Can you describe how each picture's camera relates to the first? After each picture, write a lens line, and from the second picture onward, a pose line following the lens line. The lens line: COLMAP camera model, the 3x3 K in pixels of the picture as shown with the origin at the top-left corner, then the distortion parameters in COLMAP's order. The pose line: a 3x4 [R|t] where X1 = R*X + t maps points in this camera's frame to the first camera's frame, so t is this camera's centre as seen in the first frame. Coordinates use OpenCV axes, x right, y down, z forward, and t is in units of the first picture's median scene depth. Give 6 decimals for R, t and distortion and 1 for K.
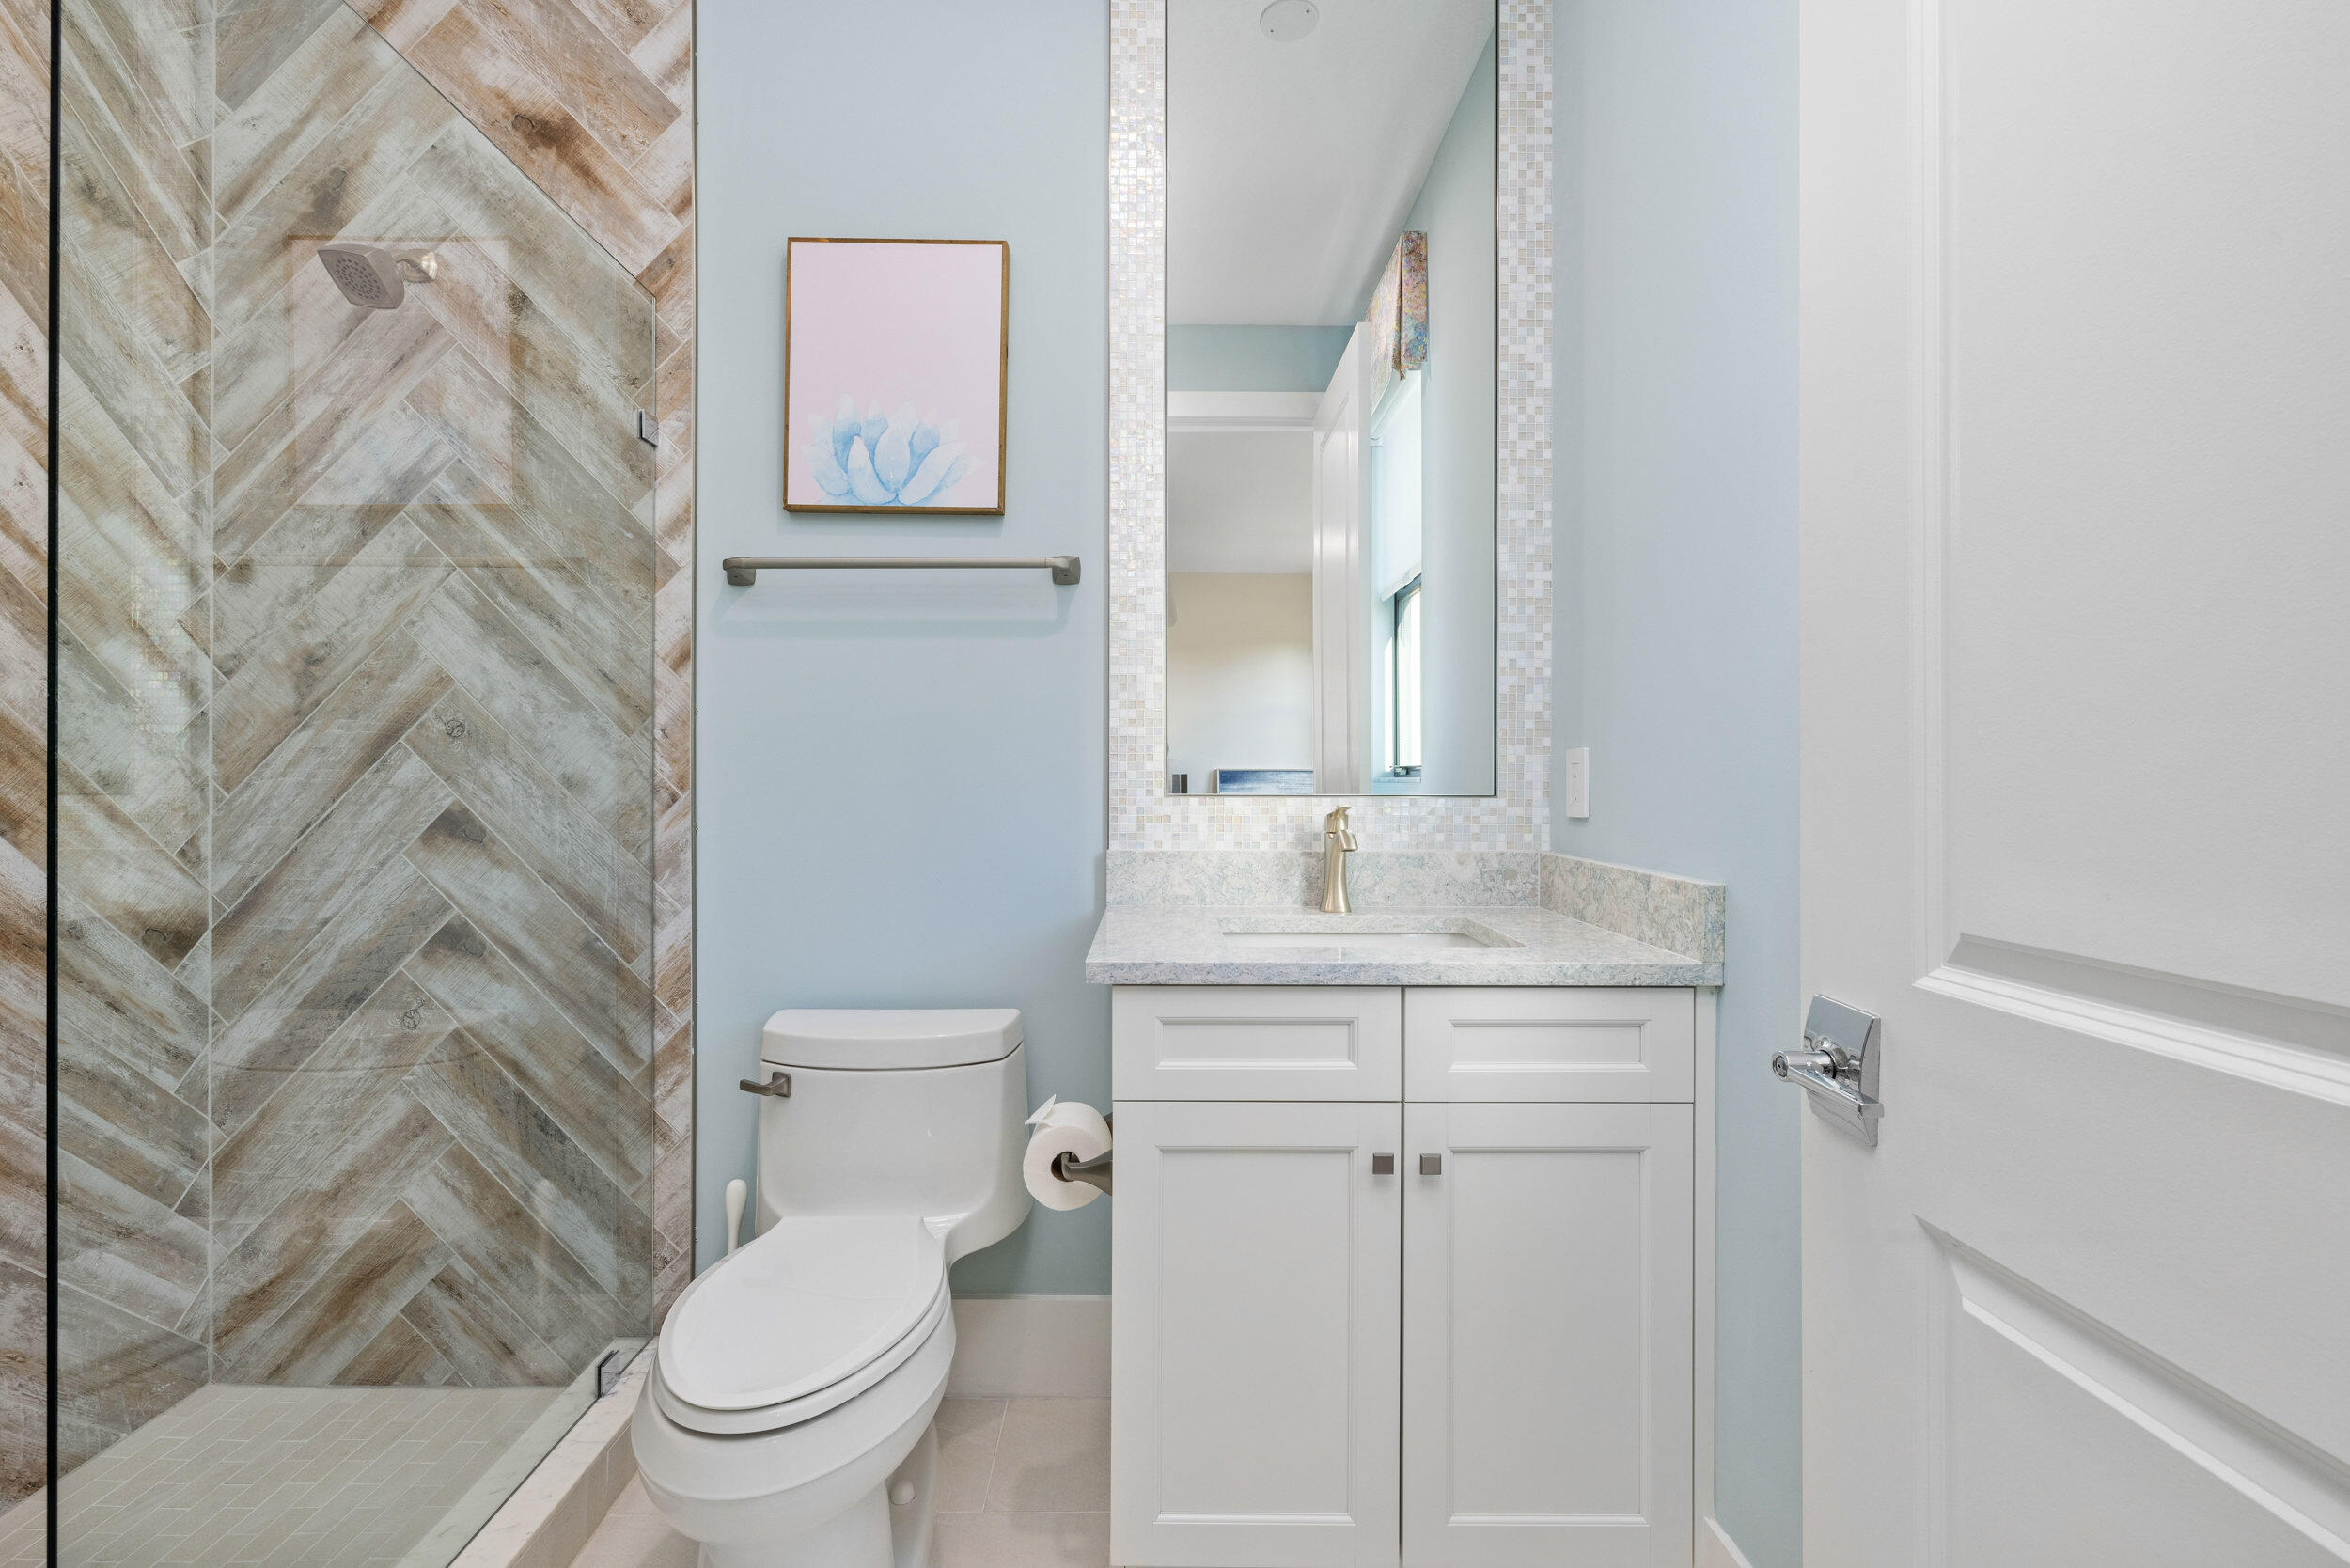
lens RADIAL K [[994.5, 0, 1169.7], [0, 994.5, 776.3], [0, 0, 1]] dist [0.000416, 0.000480]
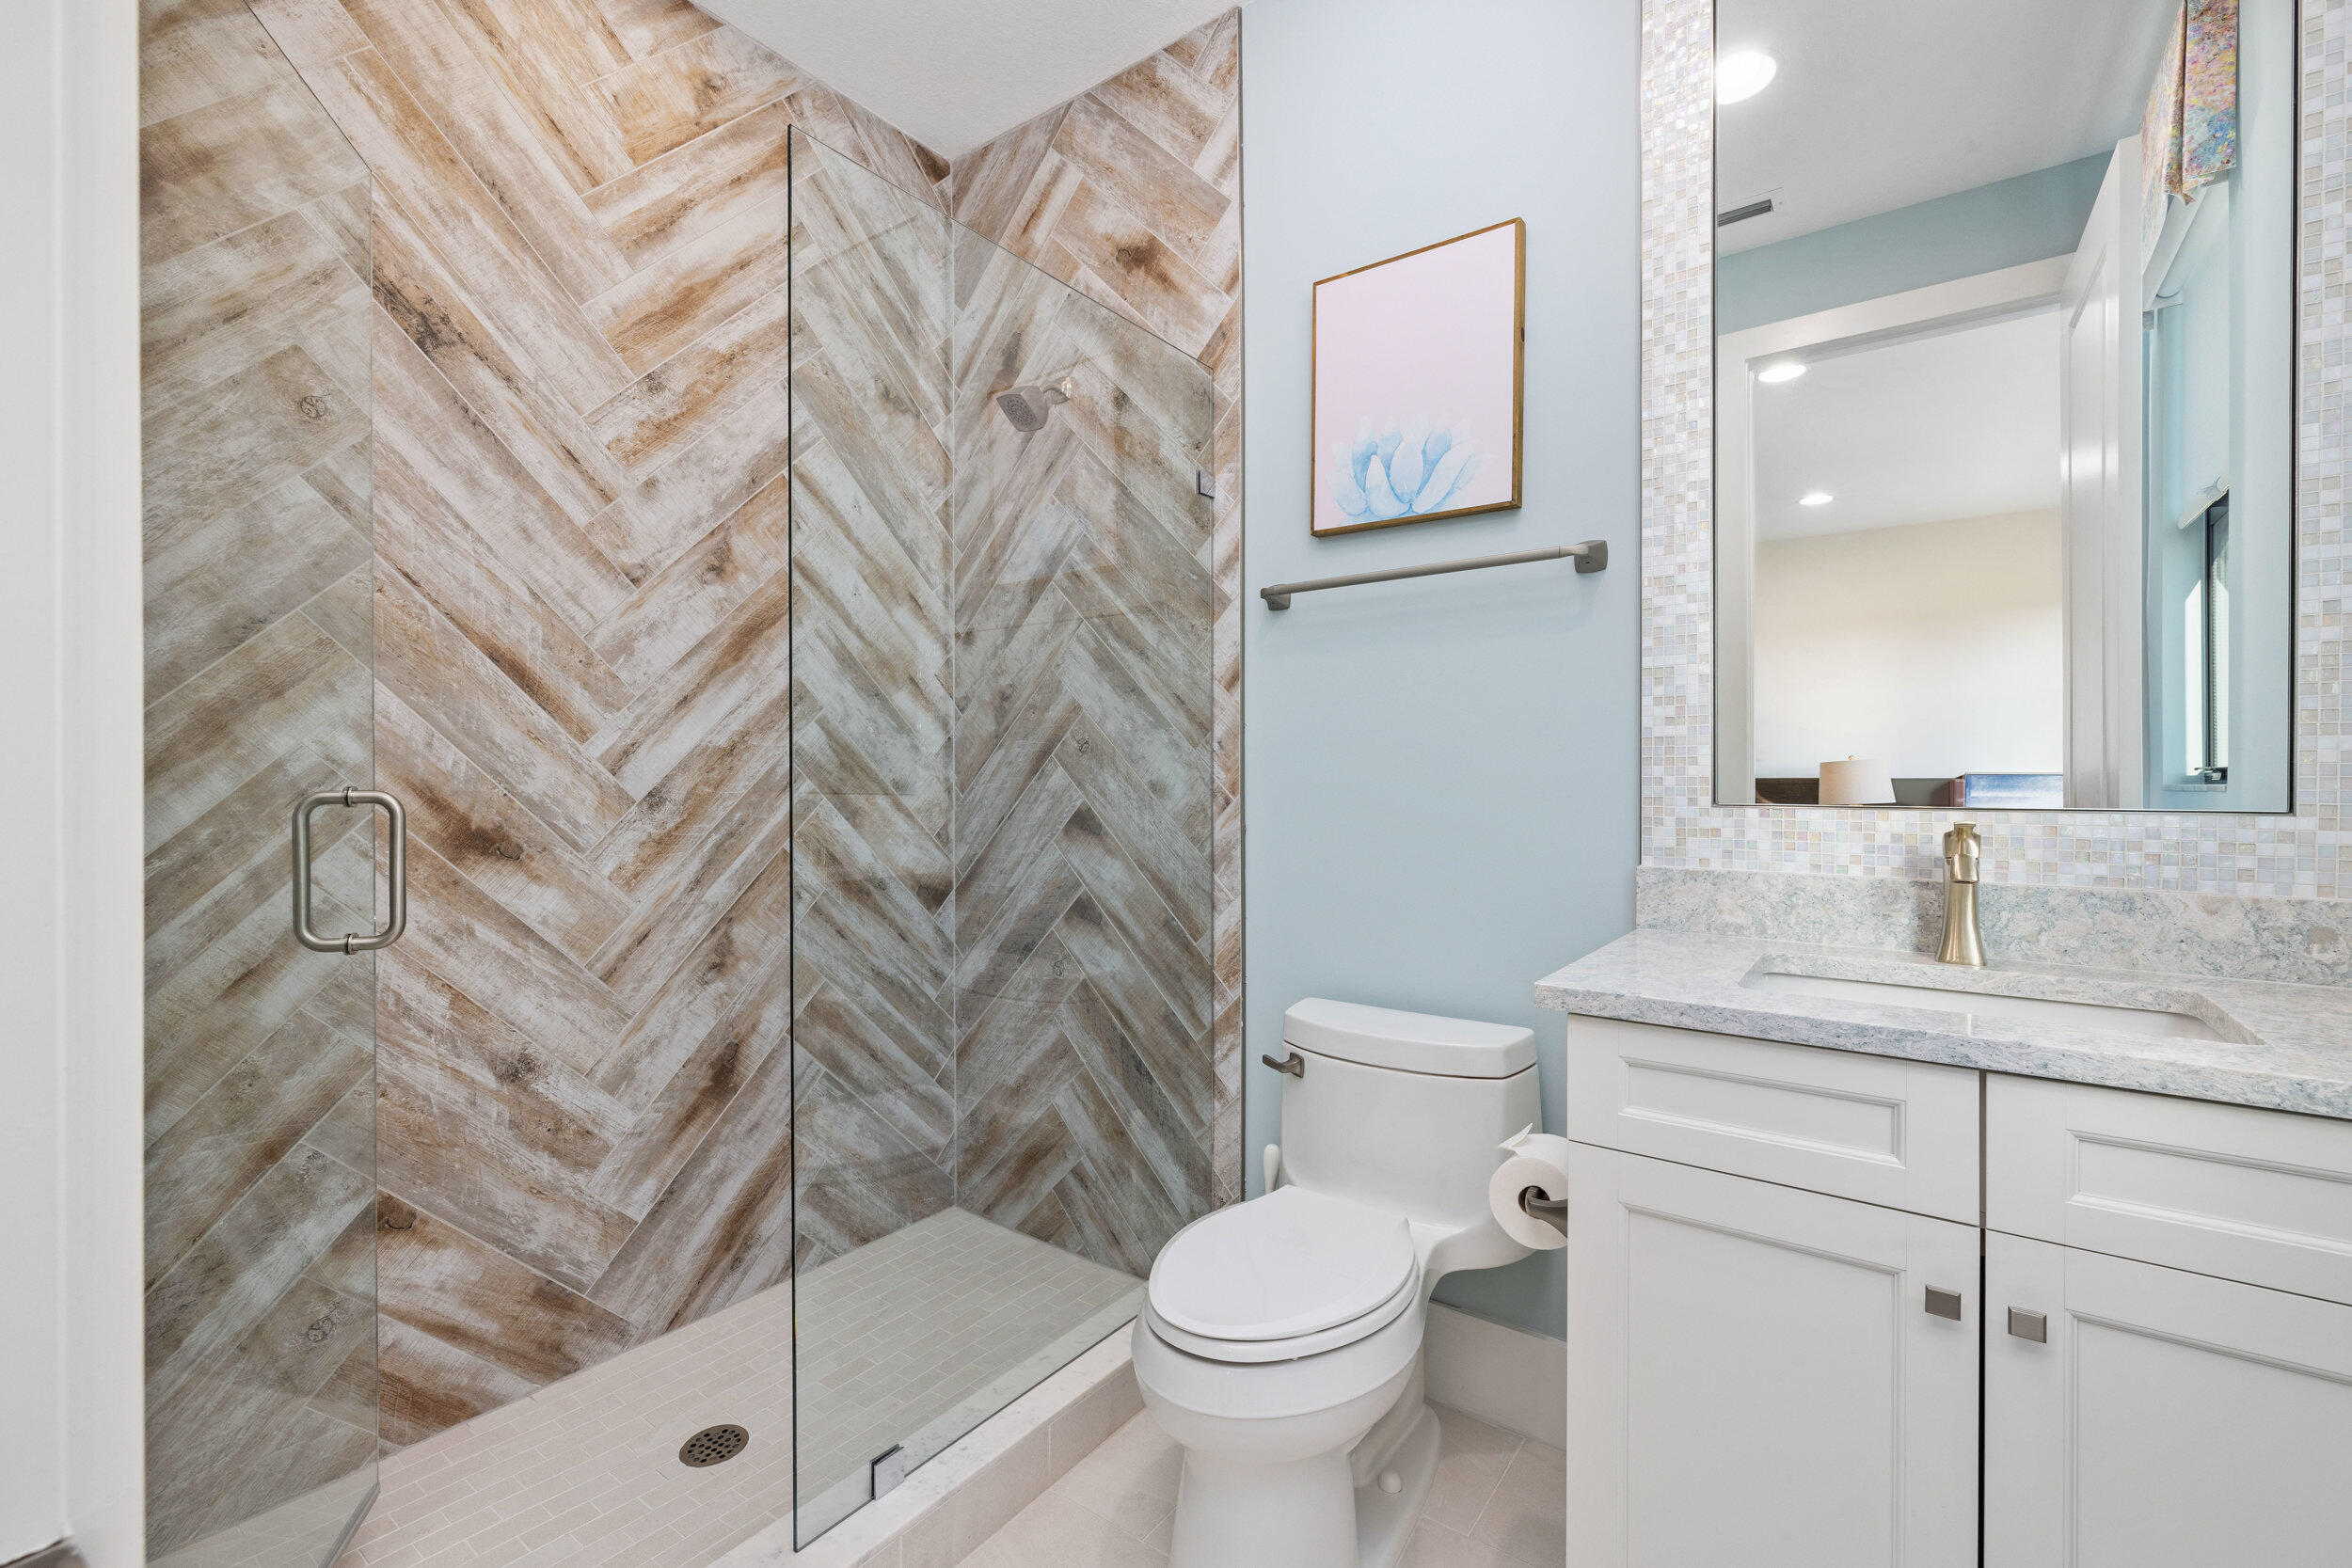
lens RADIAL K [[1000.6, 0, 1178.8], [0, 1000.6, 787.6], [0, 0, 1]] dist [0.002233, 0.000761]
pose [[0.800266, 0.003371, -0.599636, 0.152187], [0.000326, 0.999982, 0.006057, -0.001353], [0.599646, -0.005042, 0.800250, 0.041431]]
